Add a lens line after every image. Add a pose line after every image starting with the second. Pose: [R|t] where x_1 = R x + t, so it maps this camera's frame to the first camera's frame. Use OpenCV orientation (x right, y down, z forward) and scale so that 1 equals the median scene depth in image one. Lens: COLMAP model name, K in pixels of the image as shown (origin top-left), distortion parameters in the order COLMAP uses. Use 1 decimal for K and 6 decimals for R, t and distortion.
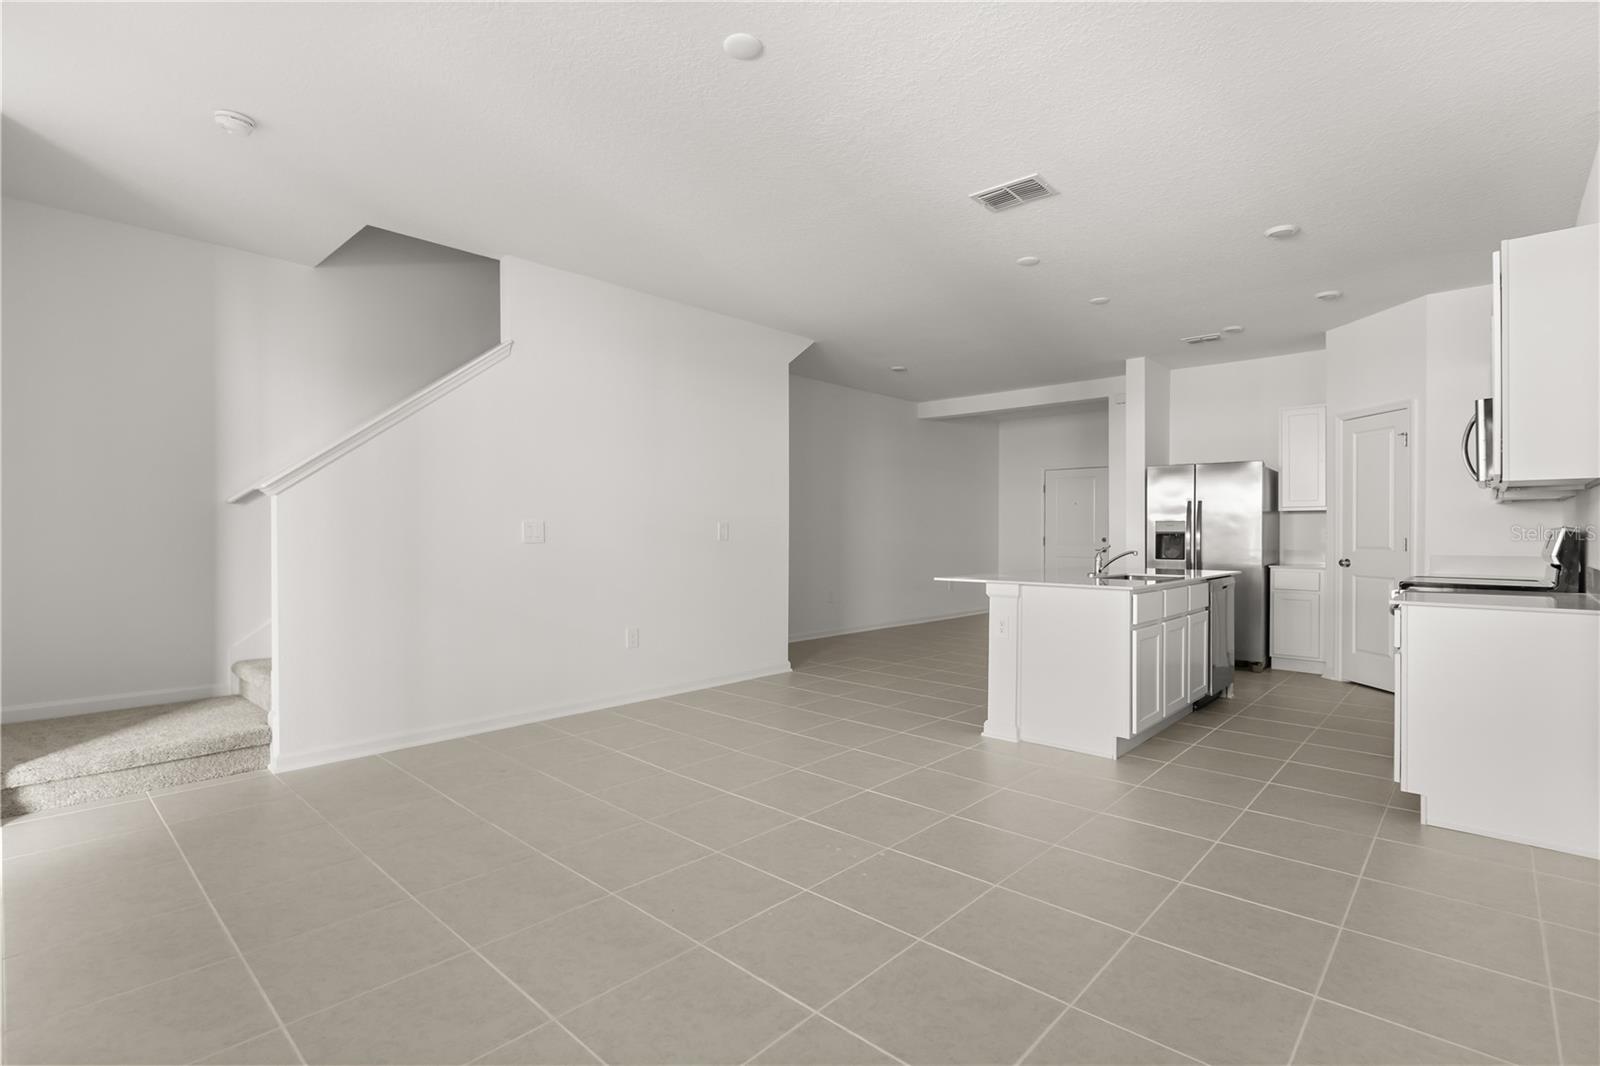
lens RADIAL K [[737.2, 0, 806.8], [0, 737.2, 535.0], [0, 0, 1]] dist [-0.001949, -0.000139]
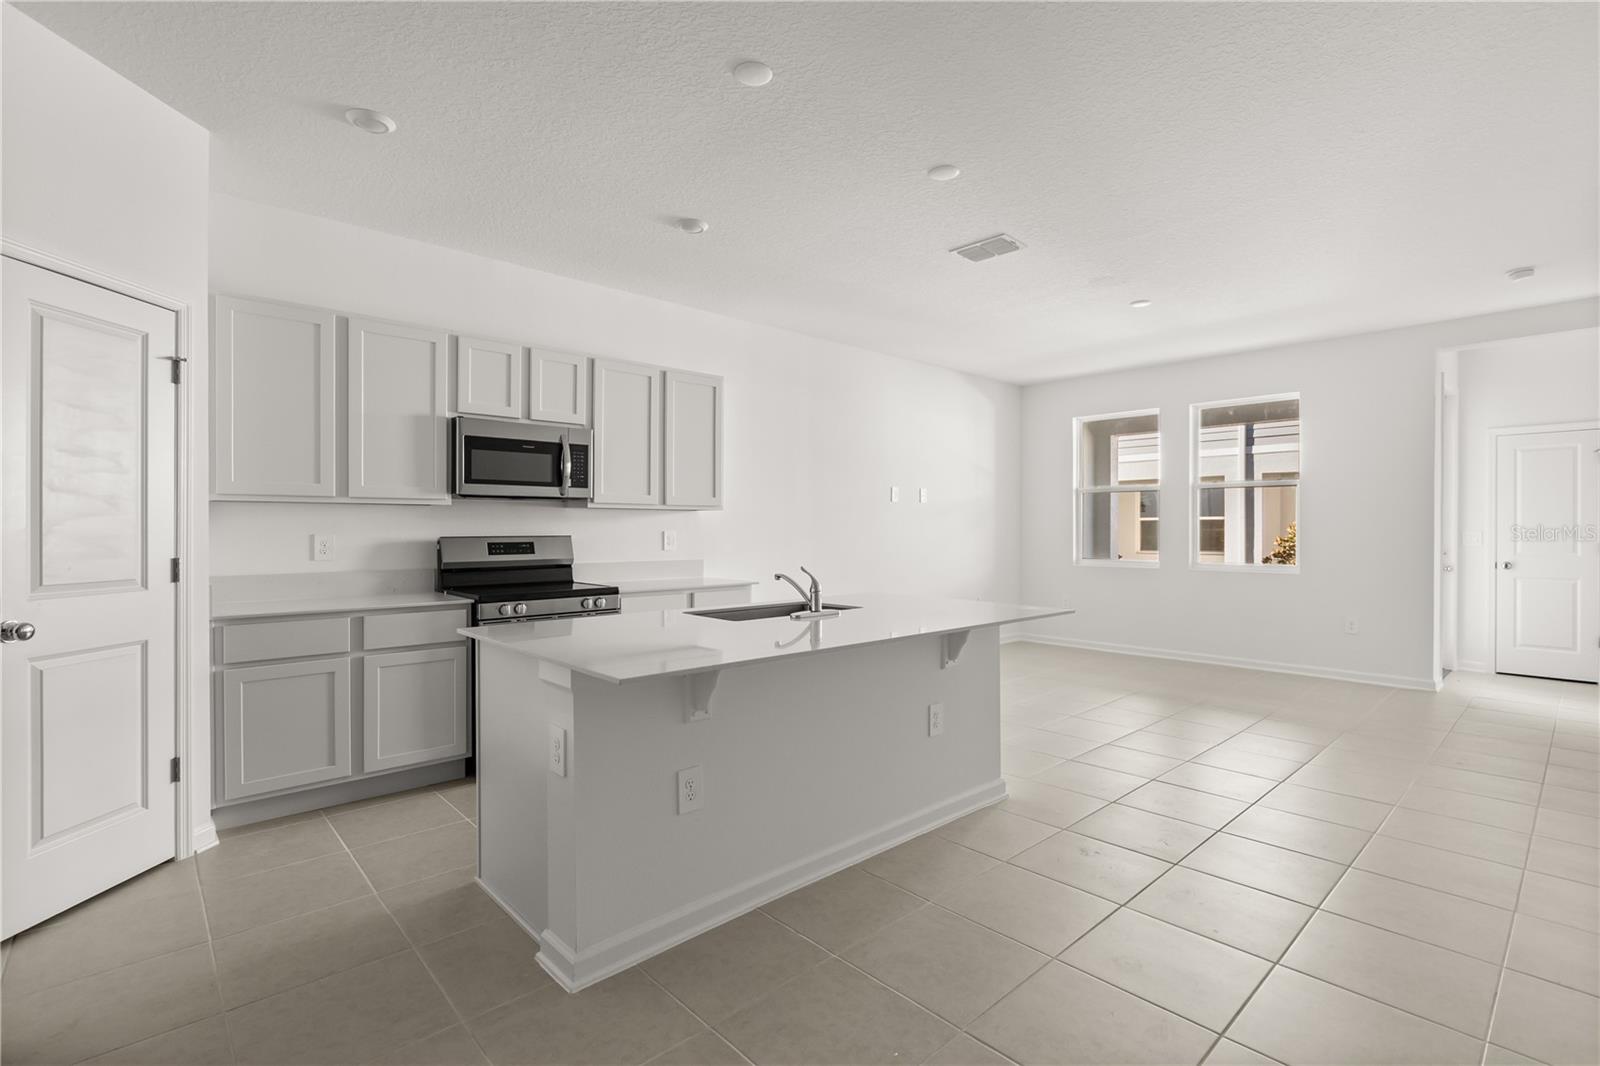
lens RADIAL K [[737.2, 0, 806.8], [0, 737.2, 535.0], [0, 0, 1]] dist [-0.001949, -0.000139]
pose [[-0.996576, -0.005498, 0.082501, 0.261828], [-0.004296, 0.999882, 0.014737, -0.017902], [-0.082572, 0.014332, -0.996482, 1.202078]]
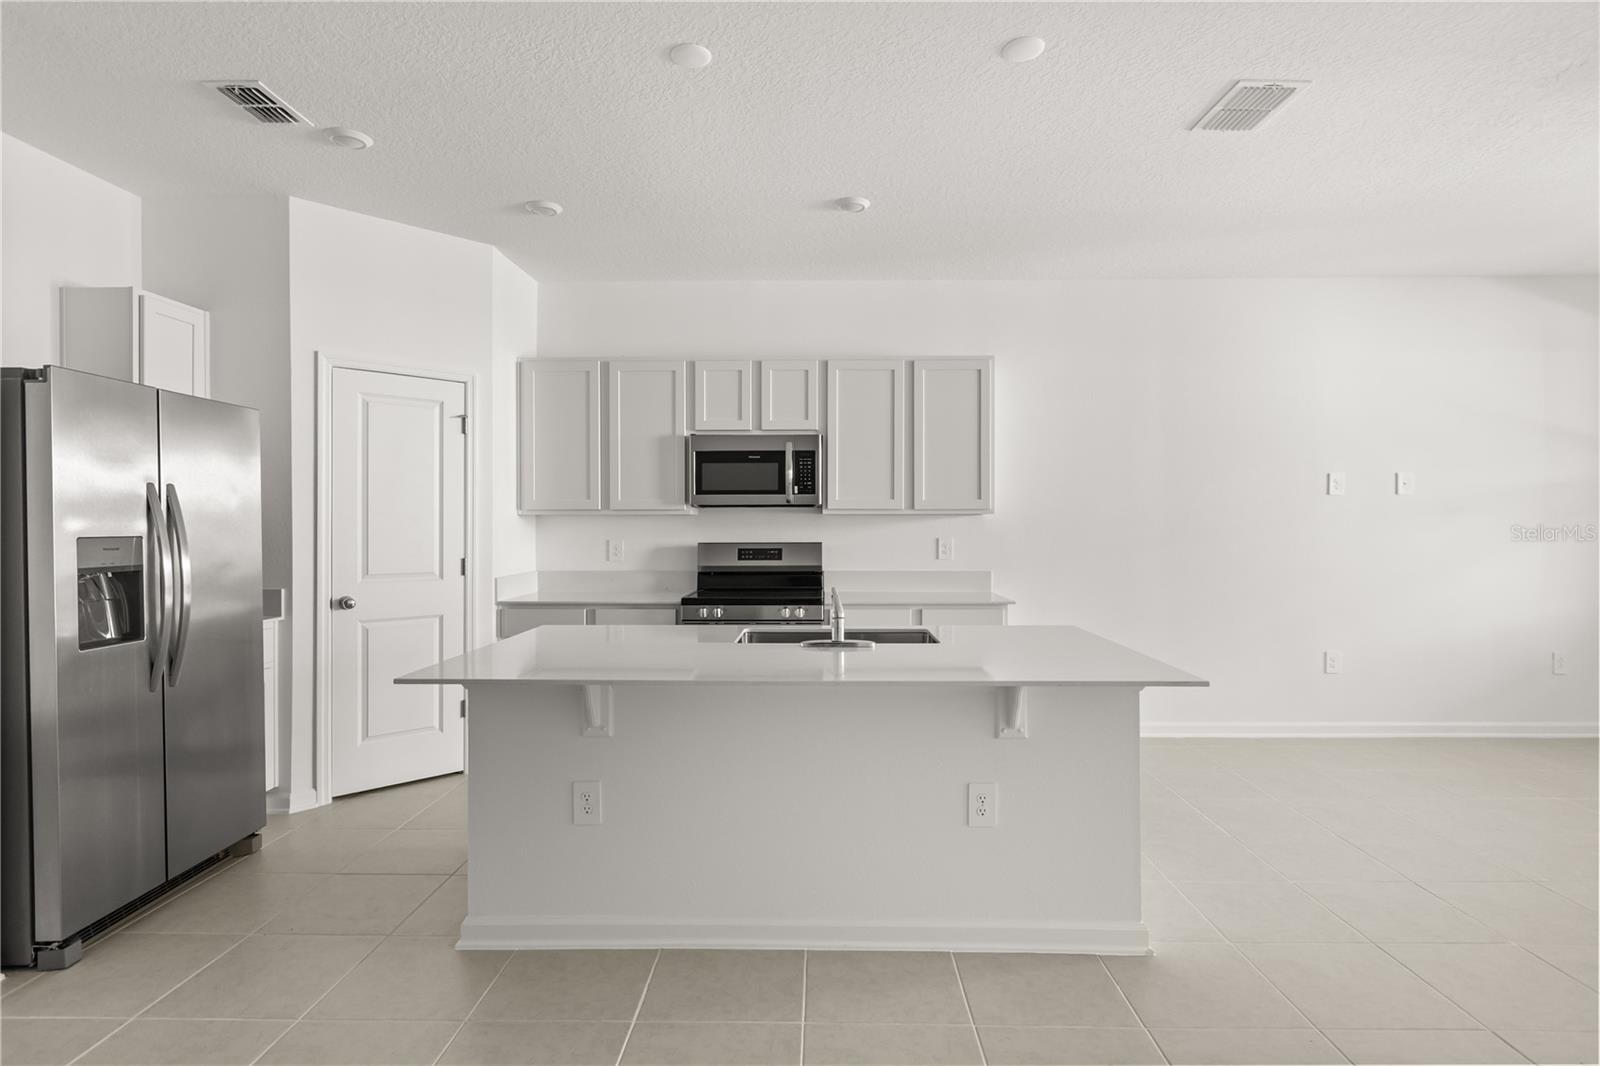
lens RADIAL K [[813.0, 0, 808.4], [0, 813.0, 531.2], [0, 0, 1]] dist [-0.003437, -0.000285]
pose [[-0.662386, -0.009530, 0.749102, -0.018476], [0.001766, 0.999896, 0.014281, -0.027365], [-0.749160, 0.010782, -0.662301, 1.035500]]
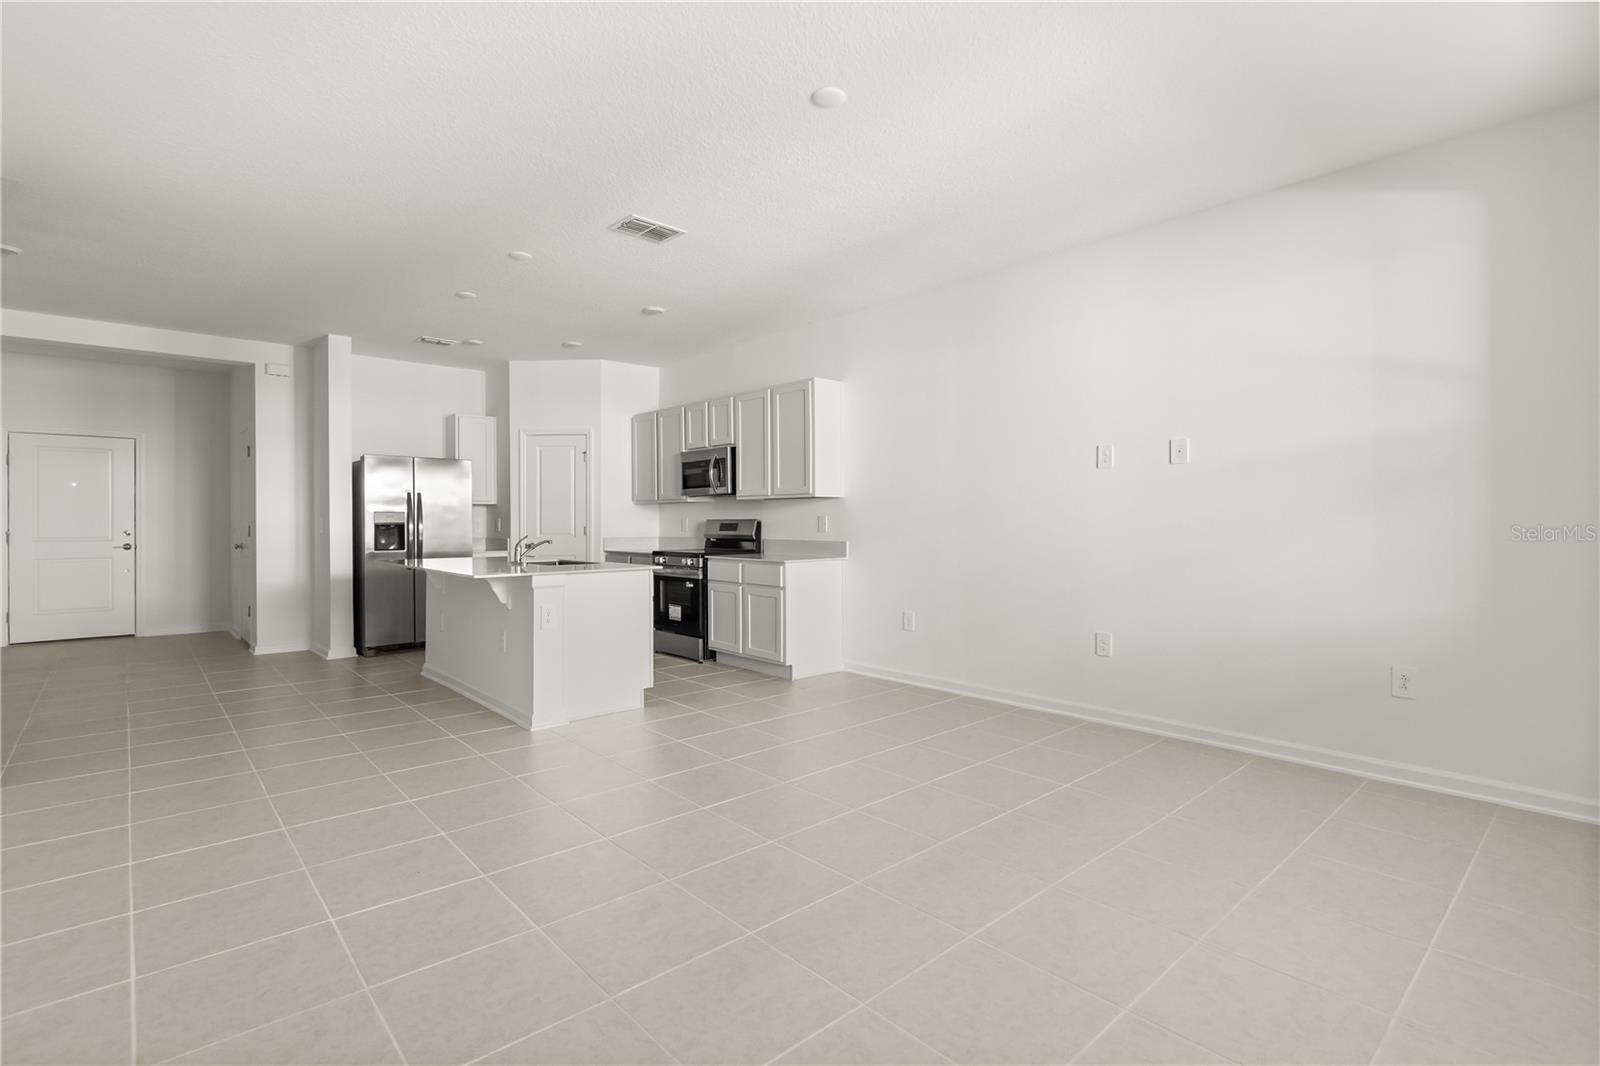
lens RADIAL K [[759.2, 0, 799.1], [0, 759.2, 523.5], [0, 0, 1]] dist [-0.000374, 0.000034]
pose [[0.104970, -0.005482, 0.994460, -0.480643], [0.006249, 0.999969, 0.004852, -0.004940], [-0.994456, 0.005705, 0.105001, 0.353581]]
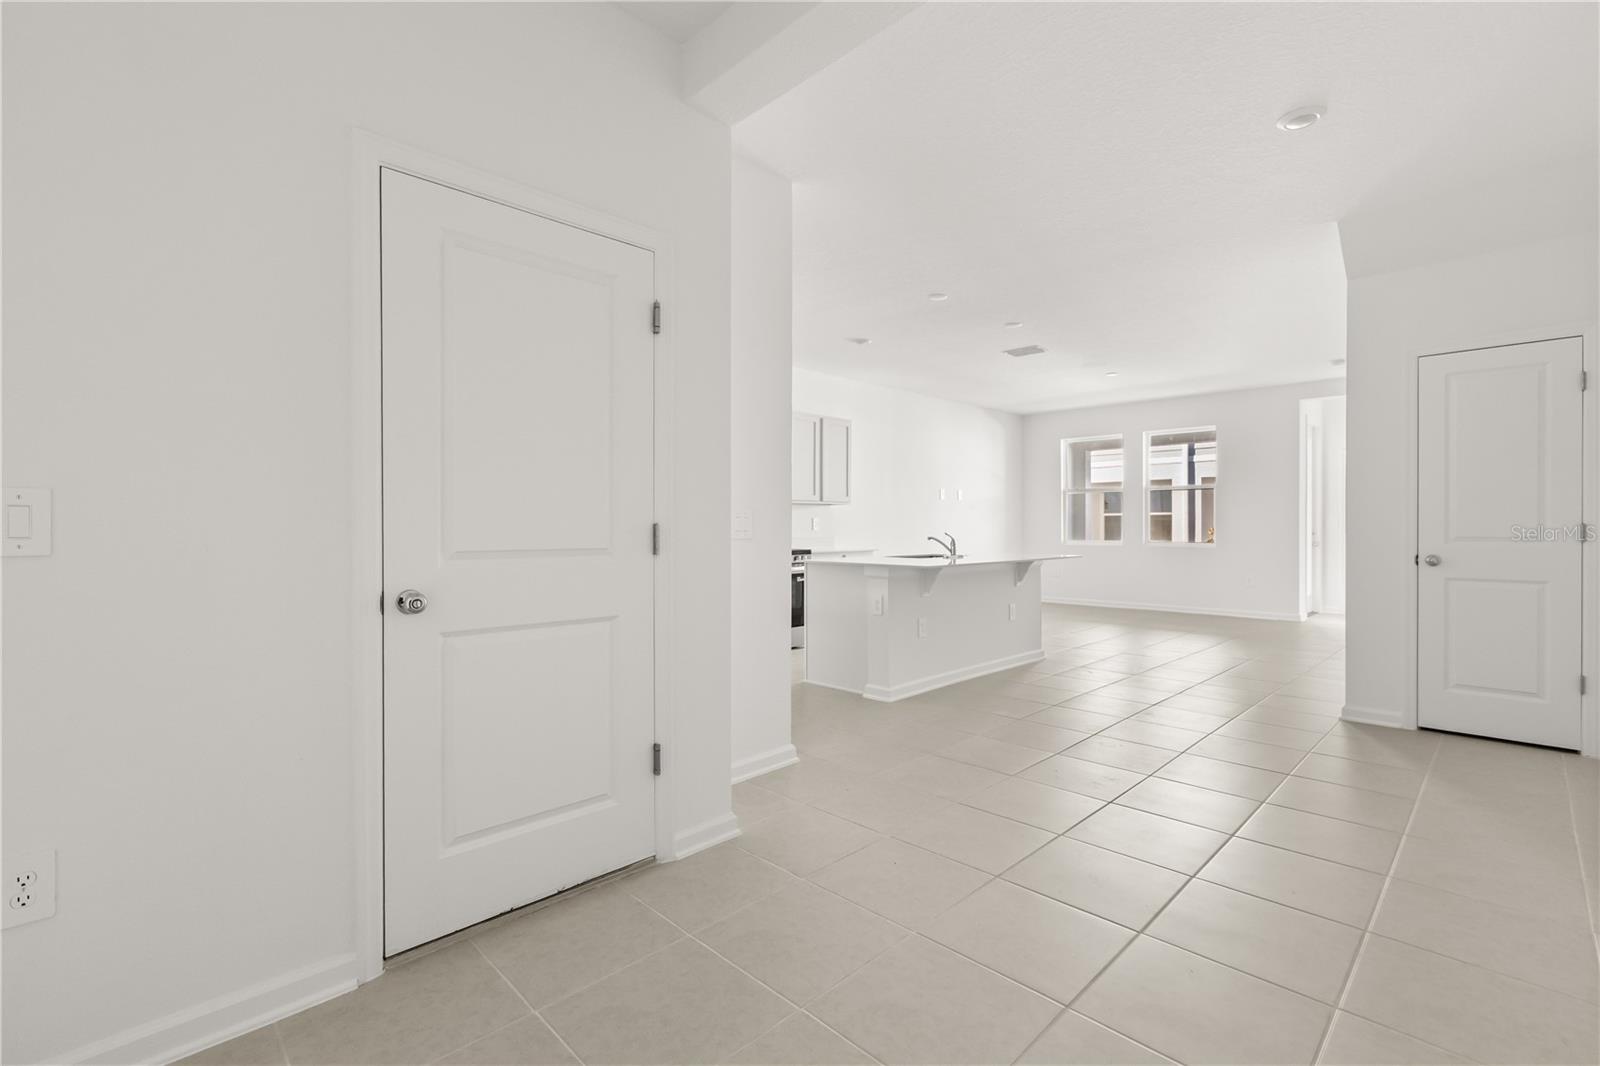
lens RADIAL K [[718.7, 0, 800.0], [0, 718.7, 533.0], [0, 0, 1]] dist [0.001140, 0.000122]
pose [[-0.998624, -0.003529, 0.052318, 0.437268], [-0.002753, 0.999885, 0.014898, -0.002967], [-0.052365, 0.014734, -0.998519, 1.634683]]
